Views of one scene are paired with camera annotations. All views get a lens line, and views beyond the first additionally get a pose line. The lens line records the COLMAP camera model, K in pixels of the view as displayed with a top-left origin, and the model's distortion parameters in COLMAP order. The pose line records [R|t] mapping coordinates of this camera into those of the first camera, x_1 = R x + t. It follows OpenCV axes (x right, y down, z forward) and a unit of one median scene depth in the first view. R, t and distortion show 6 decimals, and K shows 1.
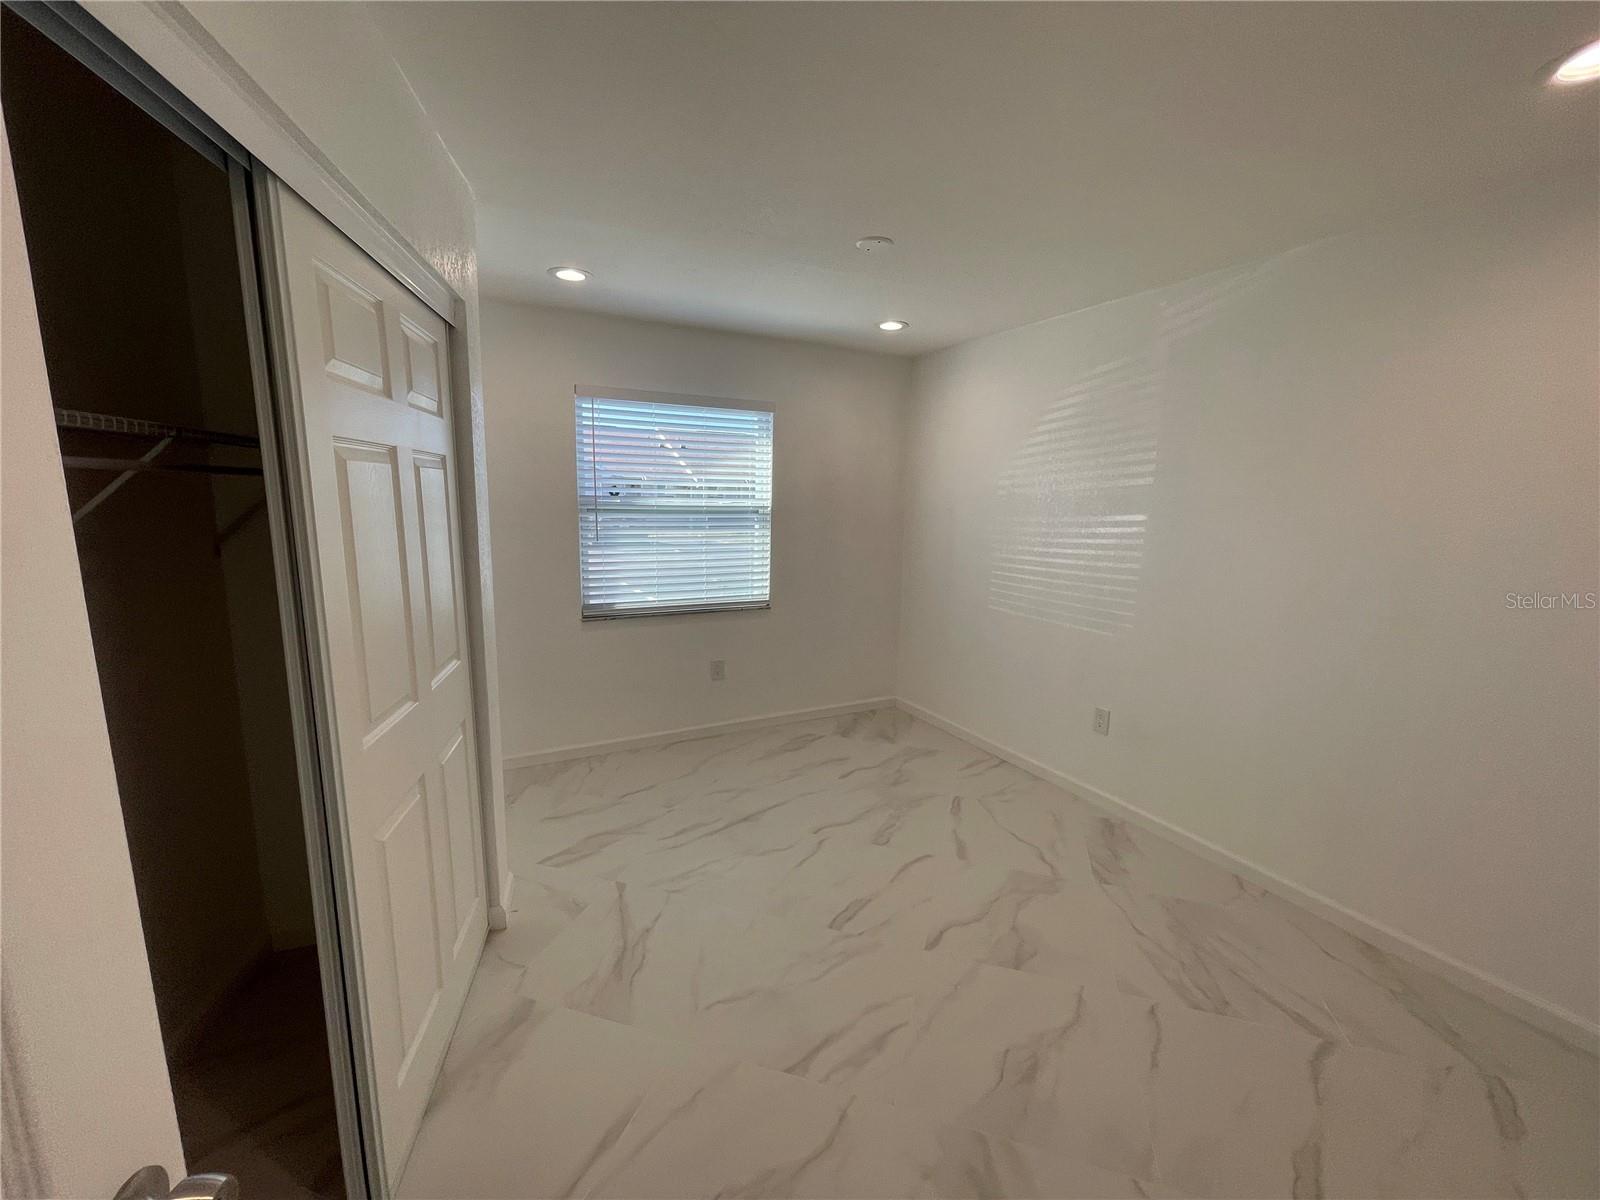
lens RADIAL K [[643.0, 0, 797.4], [0, 643.0, 596.4], [0, 0, 1]] dist [0.008847, 0.000013]
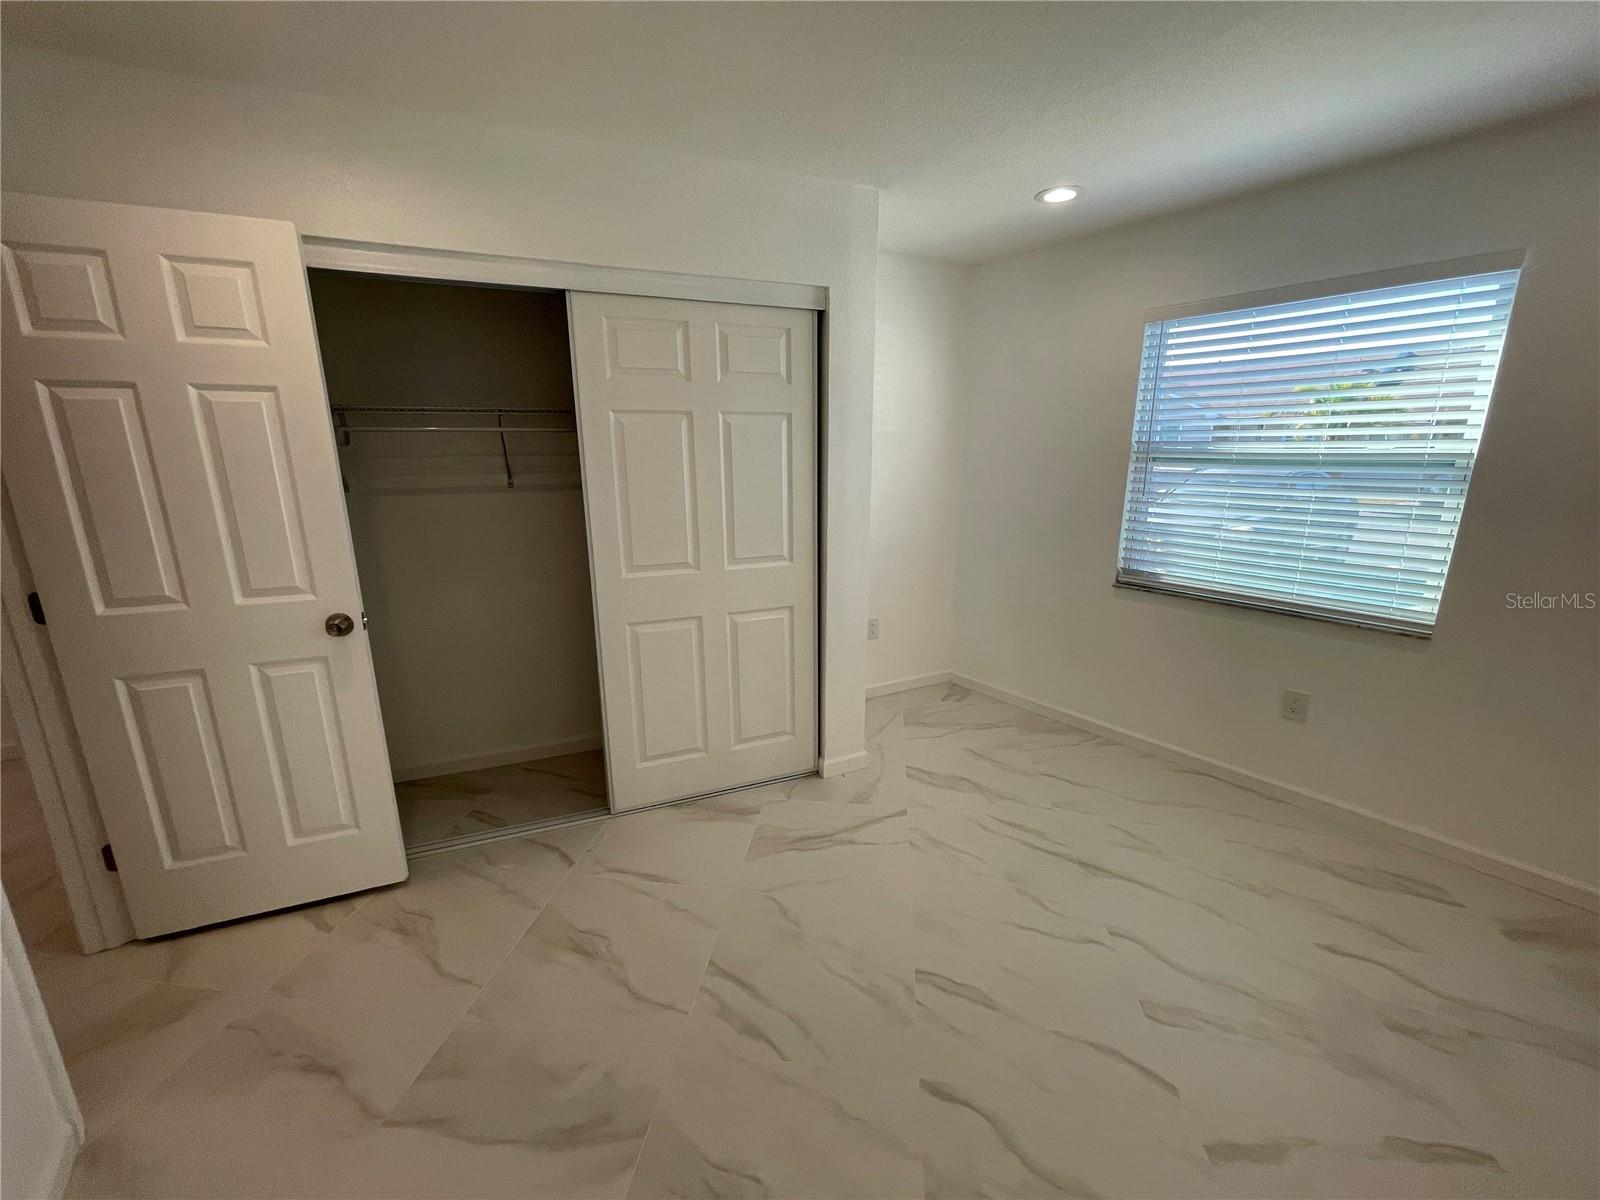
lens RADIAL K [[643.0, 0, 797.4], [0, 643.0, 596.4], [0, 0, 1]] dist [0.008847, 0.000013]
pose [[0.186005, 0.210362, -0.959765, 0.431735], [-0.146146, 0.971869, 0.184692, -0.046699], [0.971619, 0.105912, 0.211516, 0.385308]]
